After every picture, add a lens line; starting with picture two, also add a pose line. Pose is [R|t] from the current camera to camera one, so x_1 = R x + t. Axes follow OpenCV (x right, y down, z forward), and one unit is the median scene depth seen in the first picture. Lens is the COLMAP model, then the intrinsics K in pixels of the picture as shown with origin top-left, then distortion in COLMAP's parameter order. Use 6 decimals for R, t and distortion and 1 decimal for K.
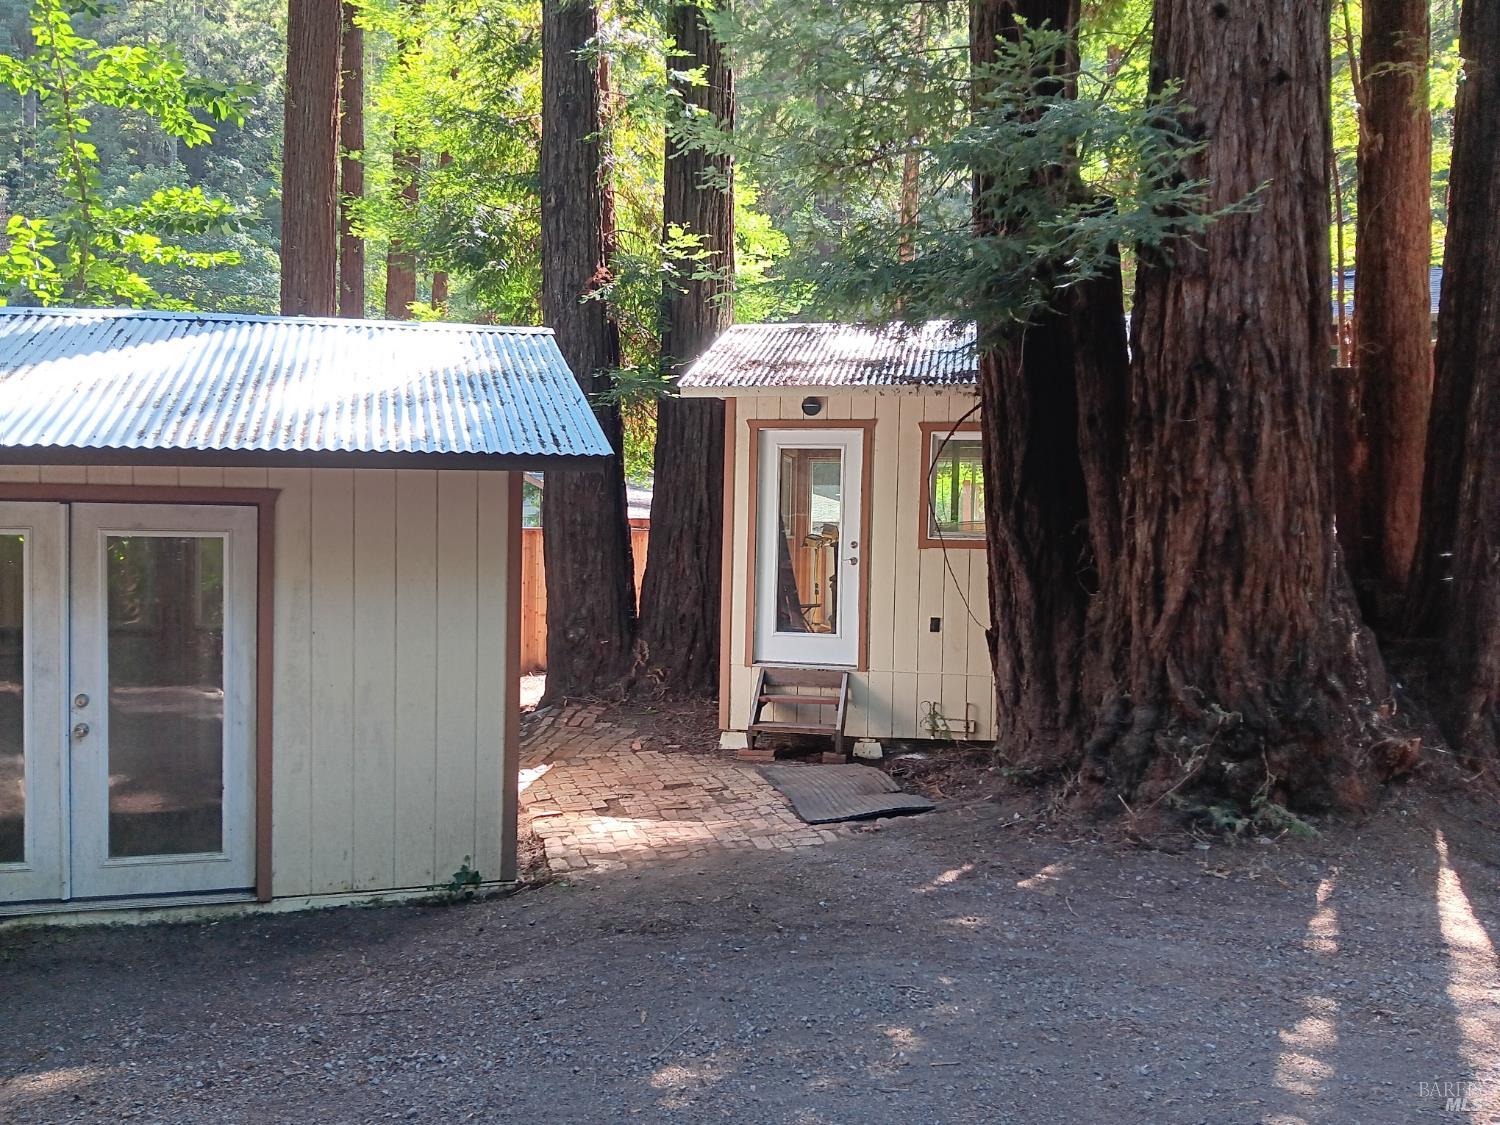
lens RADIAL K [[1178.3, 0, 750.0], [0, 1178.3, 562.5], [0, 0, 1]] dist [0.009537, -0.030677]
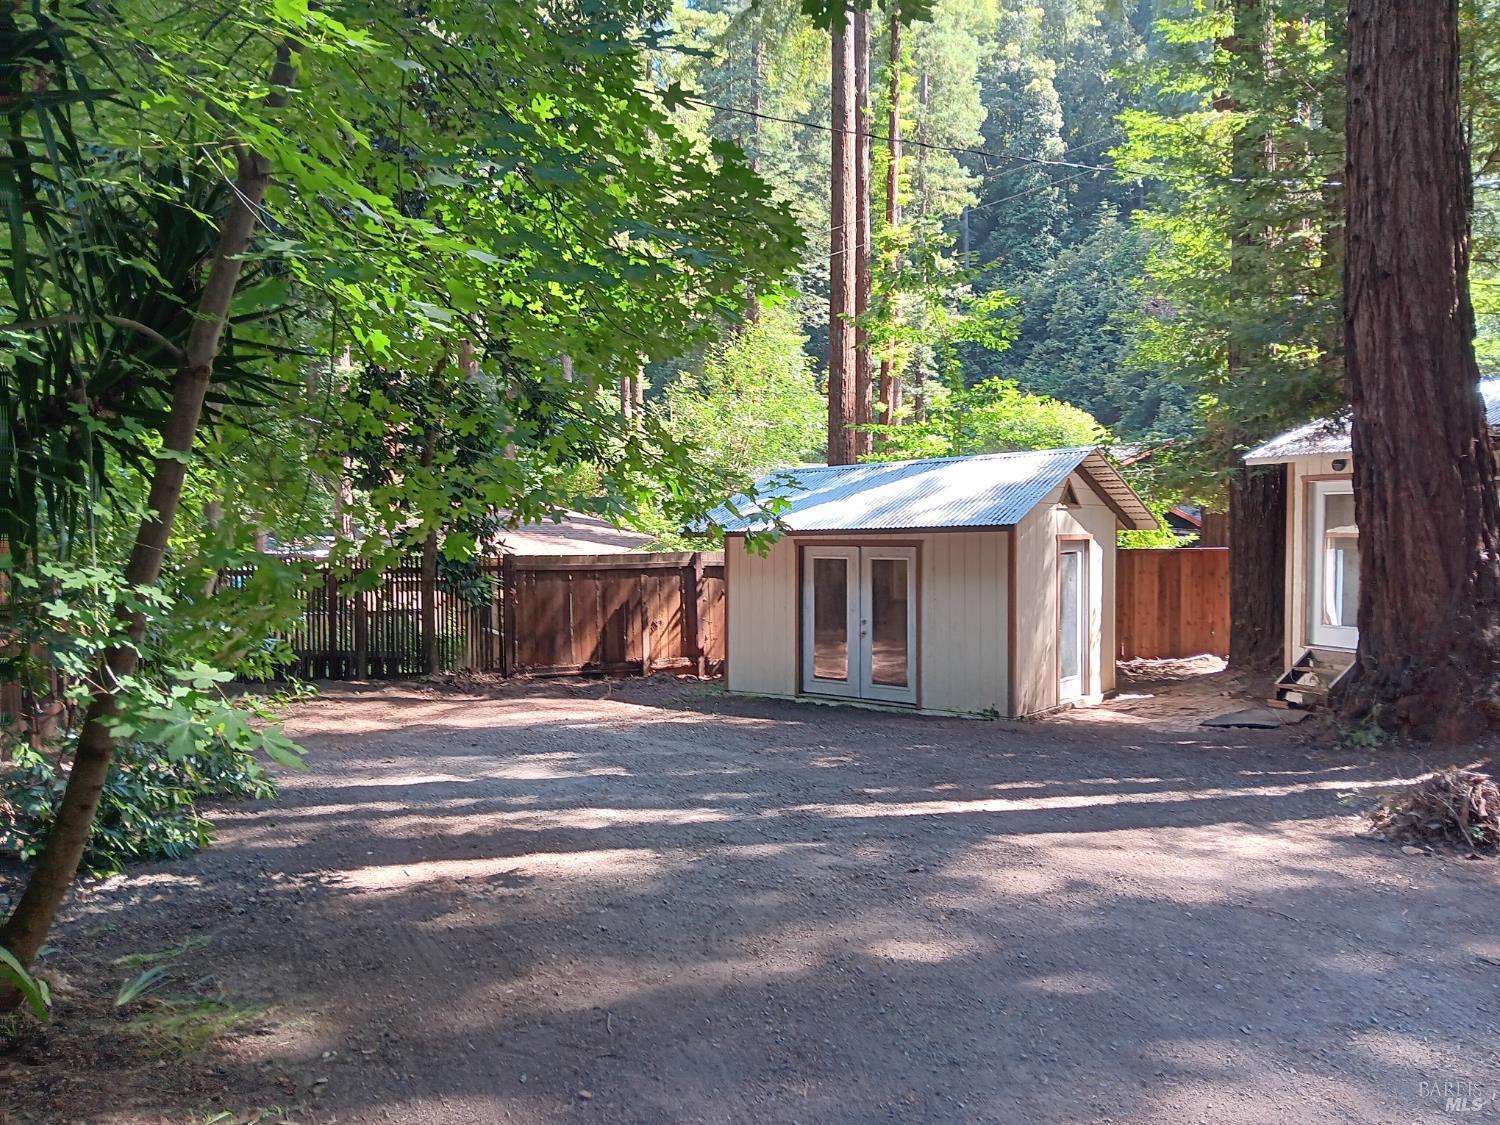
lens RADIAL K [[1178.3, 0, 750.0], [0, 1178.3, 562.5], [0, 0, 1]] dist [0.009537, -0.030677]
pose [[0.572252, 0.006602, -0.820051, 1.346194], [-0.010980, 0.999940, 0.000387, -0.012081], [0.820004, 0.008783, 0.572290, -0.662873]]
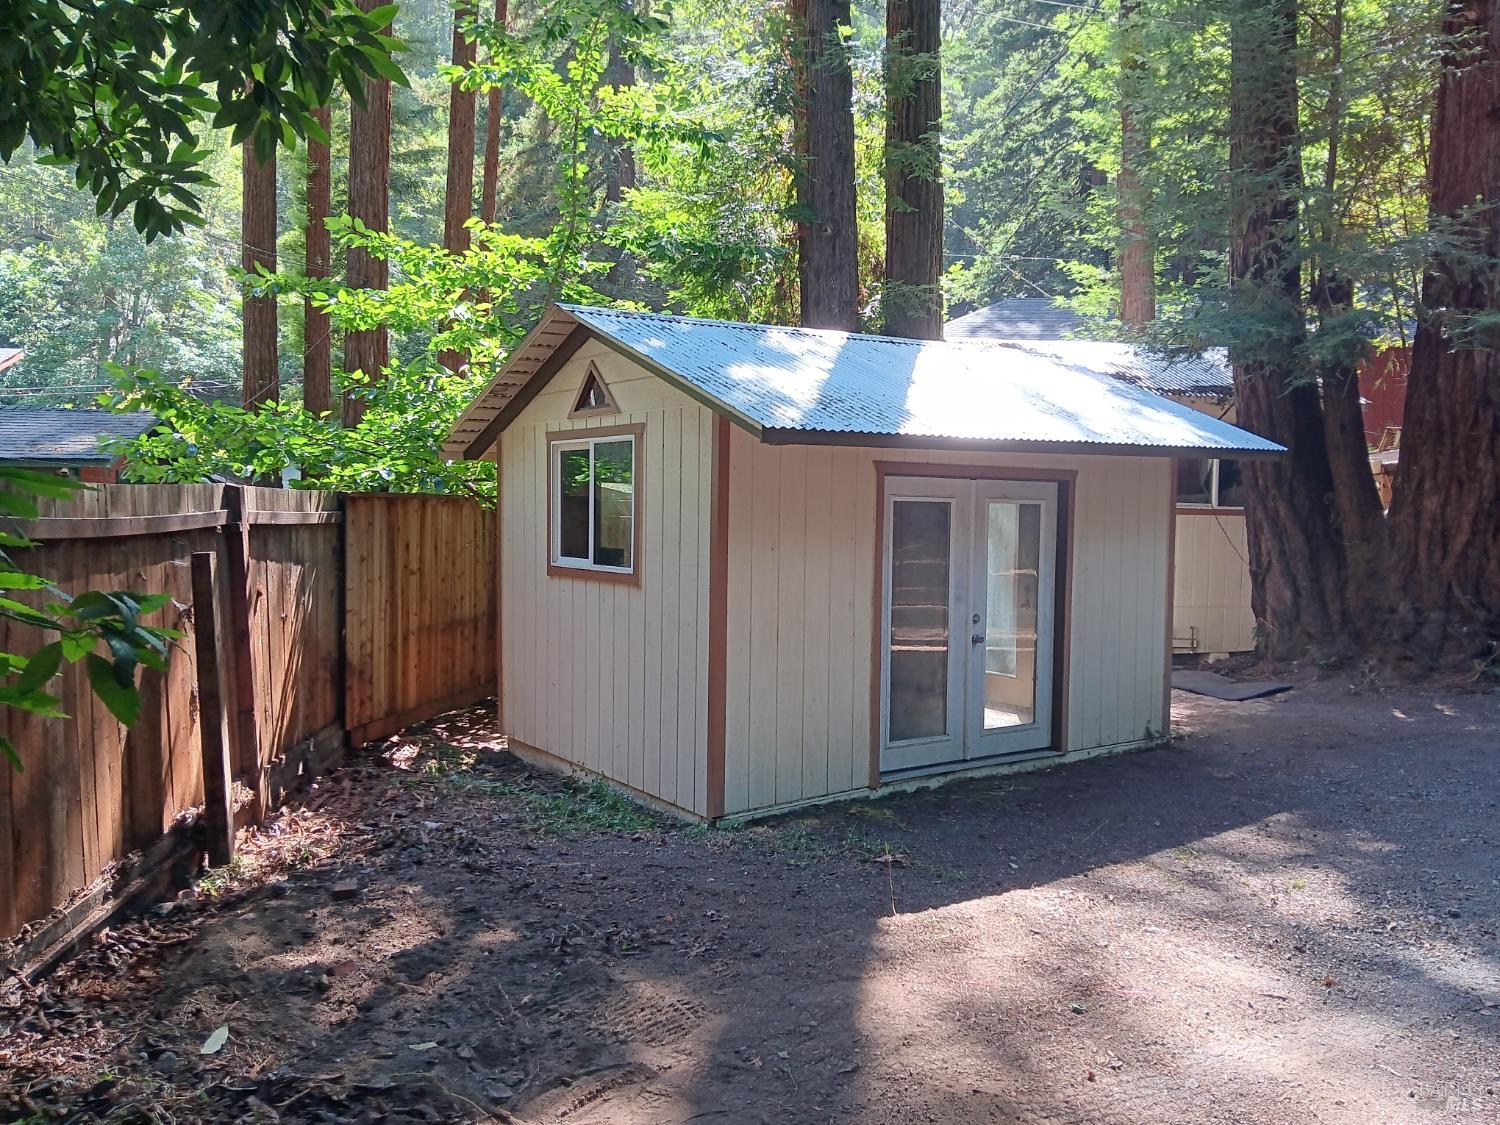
lens RADIAL K [[1178.3, 0, 750.0], [0, 1178.3, 562.5], [0, 0, 1]] dist [0.009537, -0.030677]
pose [[0.944325, -0.015817, 0.328633, -1.218068], [0.008079, 0.999657, 0.024897, 0.010829], [-0.328914, -0.020855, 0.944130, -0.234207]]
